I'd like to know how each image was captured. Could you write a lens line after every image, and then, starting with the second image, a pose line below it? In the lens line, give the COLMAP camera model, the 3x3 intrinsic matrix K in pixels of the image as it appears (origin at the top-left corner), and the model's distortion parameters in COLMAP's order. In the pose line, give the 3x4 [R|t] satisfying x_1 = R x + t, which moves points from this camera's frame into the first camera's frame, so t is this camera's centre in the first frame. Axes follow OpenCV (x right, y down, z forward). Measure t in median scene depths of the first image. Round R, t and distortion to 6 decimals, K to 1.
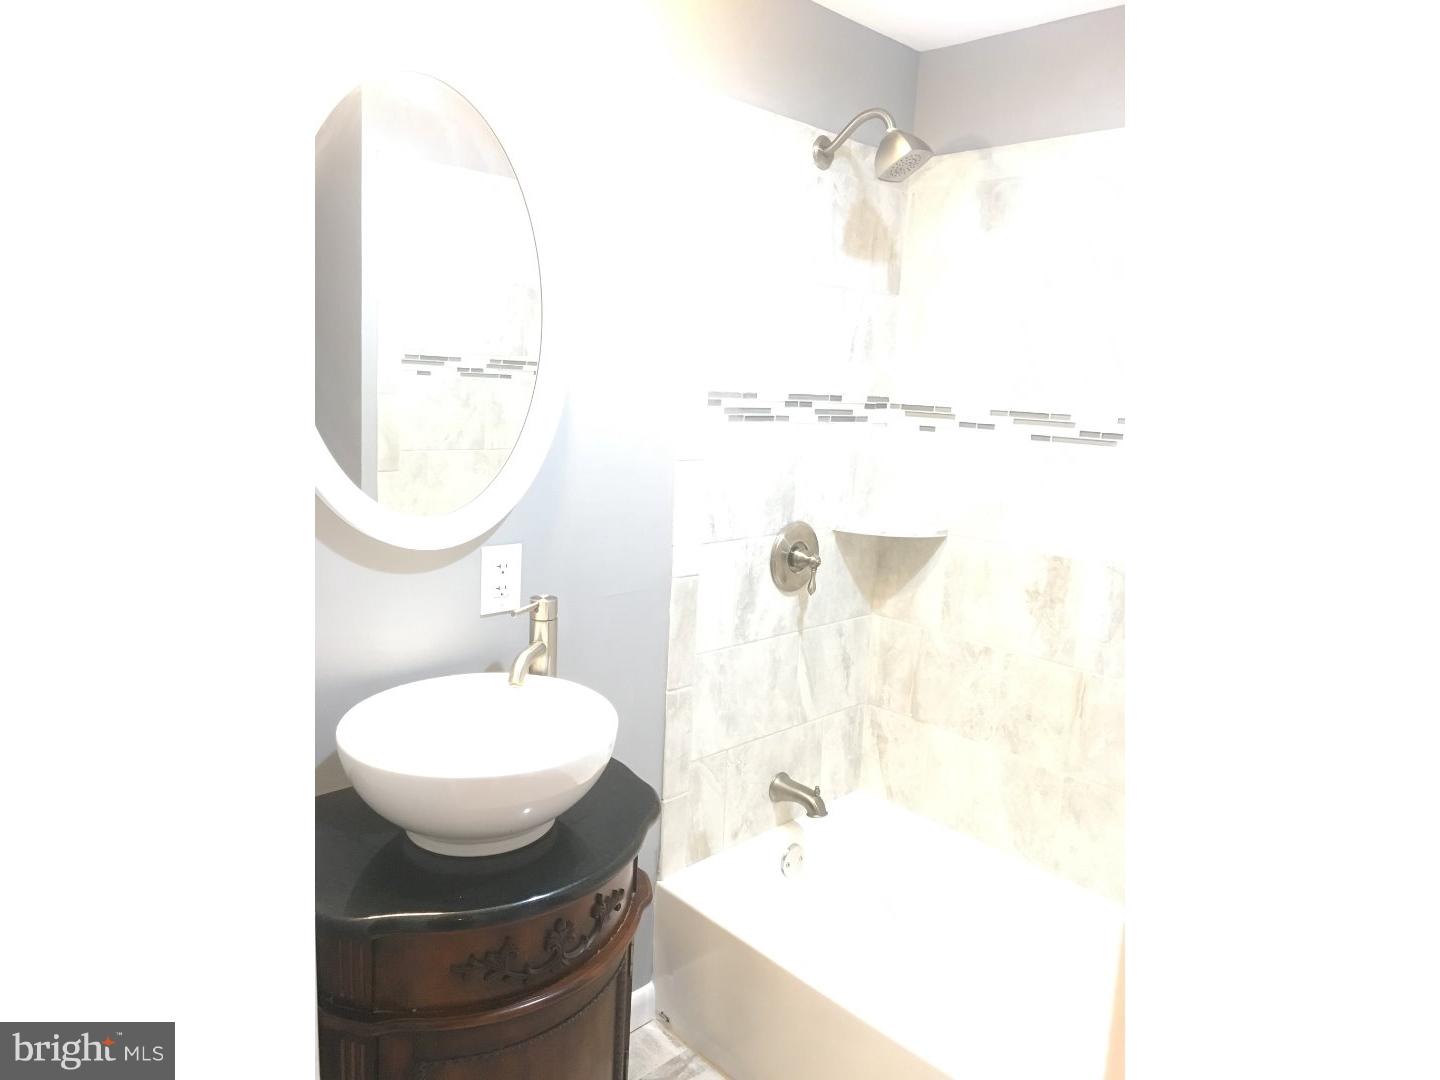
lens RADIAL K [[914.7, 0, 720.0], [0, 914.7, 540.0], [0, 0, 1]] dist [0.079211, -0.107908]
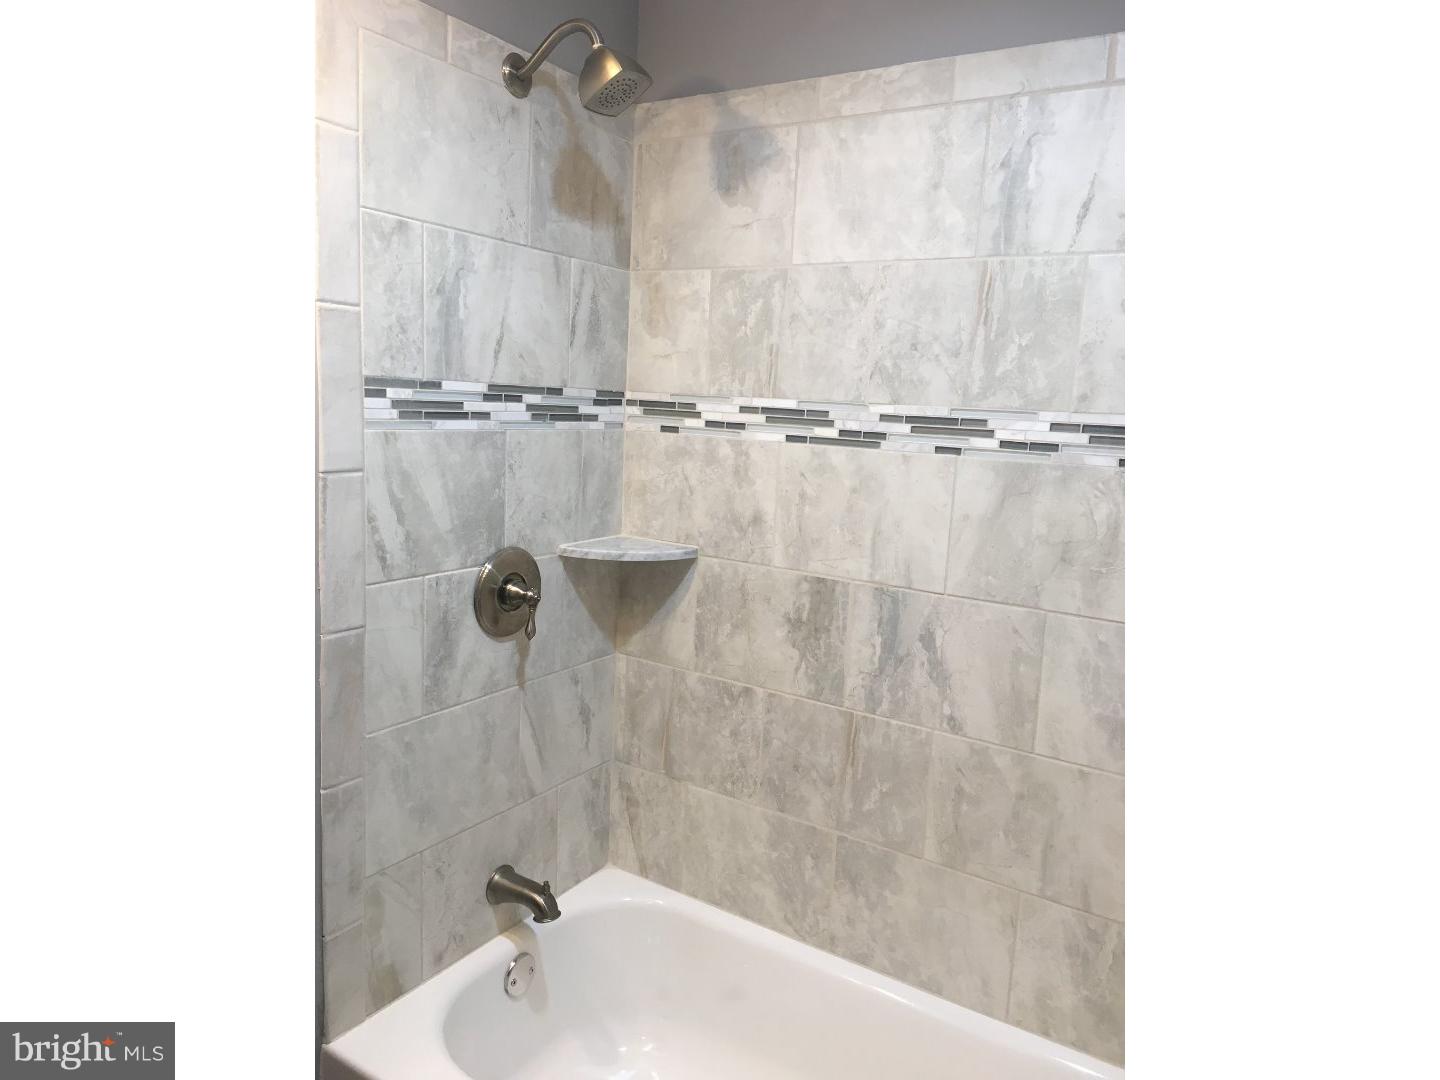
lens RADIAL K [[914.7, 0, 720.0], [0, 914.7, 540.0], [0, 0, 1]] dist [0.079211, -0.107908]
pose [[0.972203, -0.035155, 0.231485, 0.078171], [0.037137, 0.999301, -0.004208, -0.016376], [-0.231176, 0.012688, 0.972829, 0.191394]]
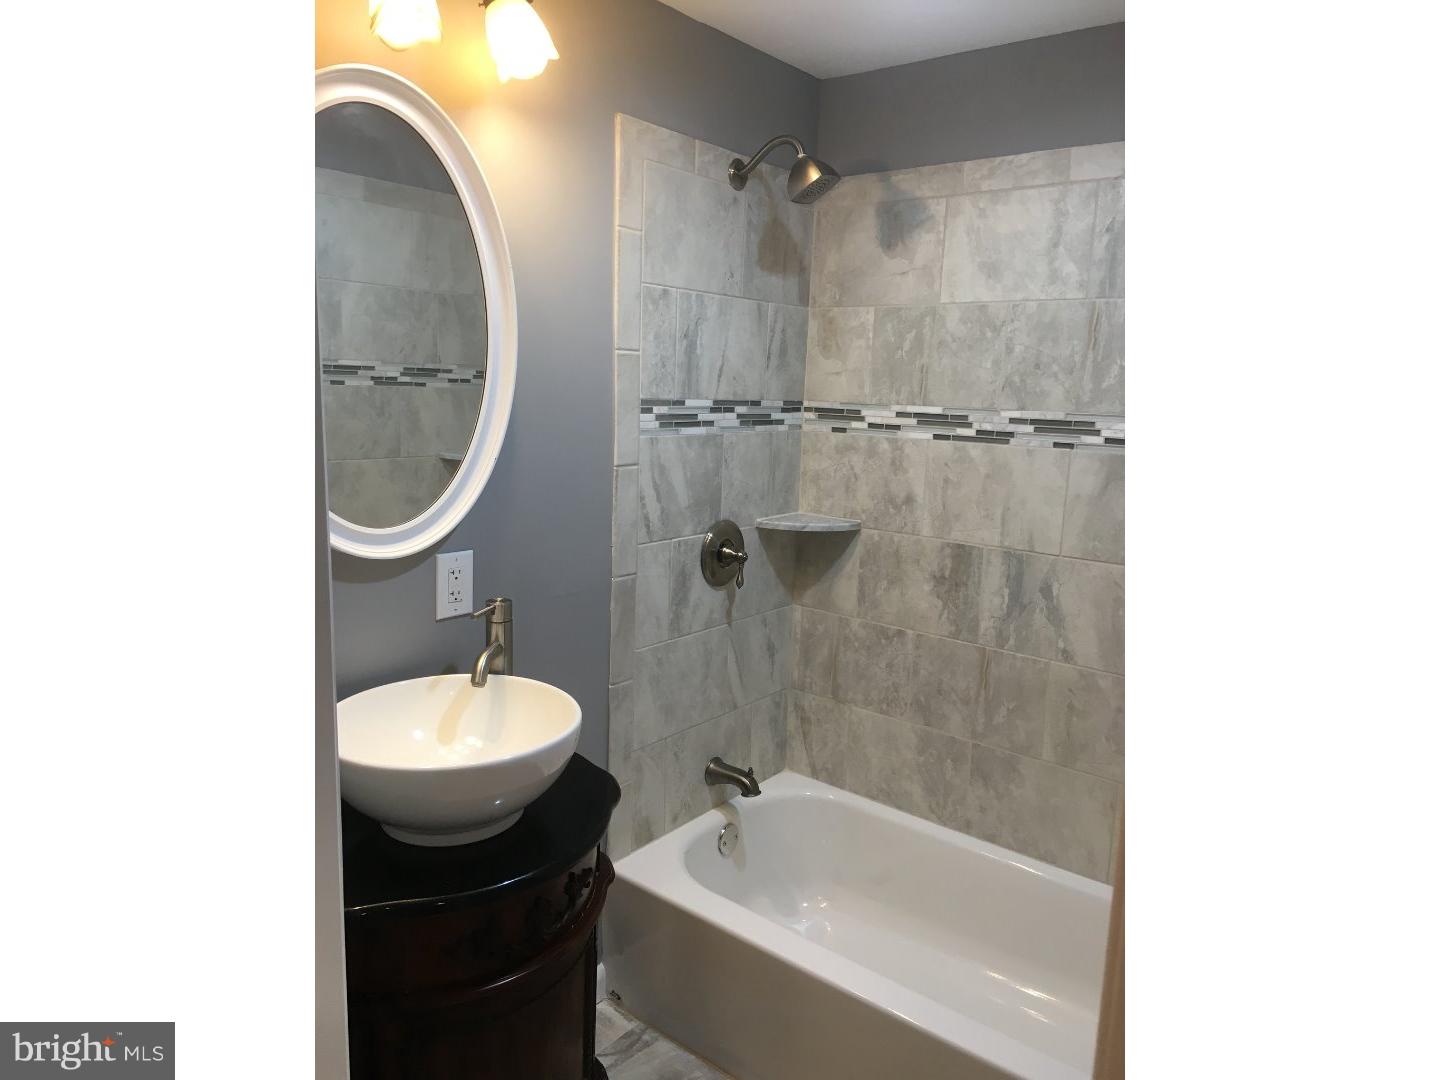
lens RADIAL K [[914.7, 0, 720.0], [0, 914.7, 540.0], [0, 0, 1]] dist [0.079211, -0.107908]
pose [[0.992712, -0.034368, 0.115504, -0.043889], [0.034096, 0.999409, 0.004338, -0.001821], [-0.115585, -0.000368, 0.993298, -0.054862]]
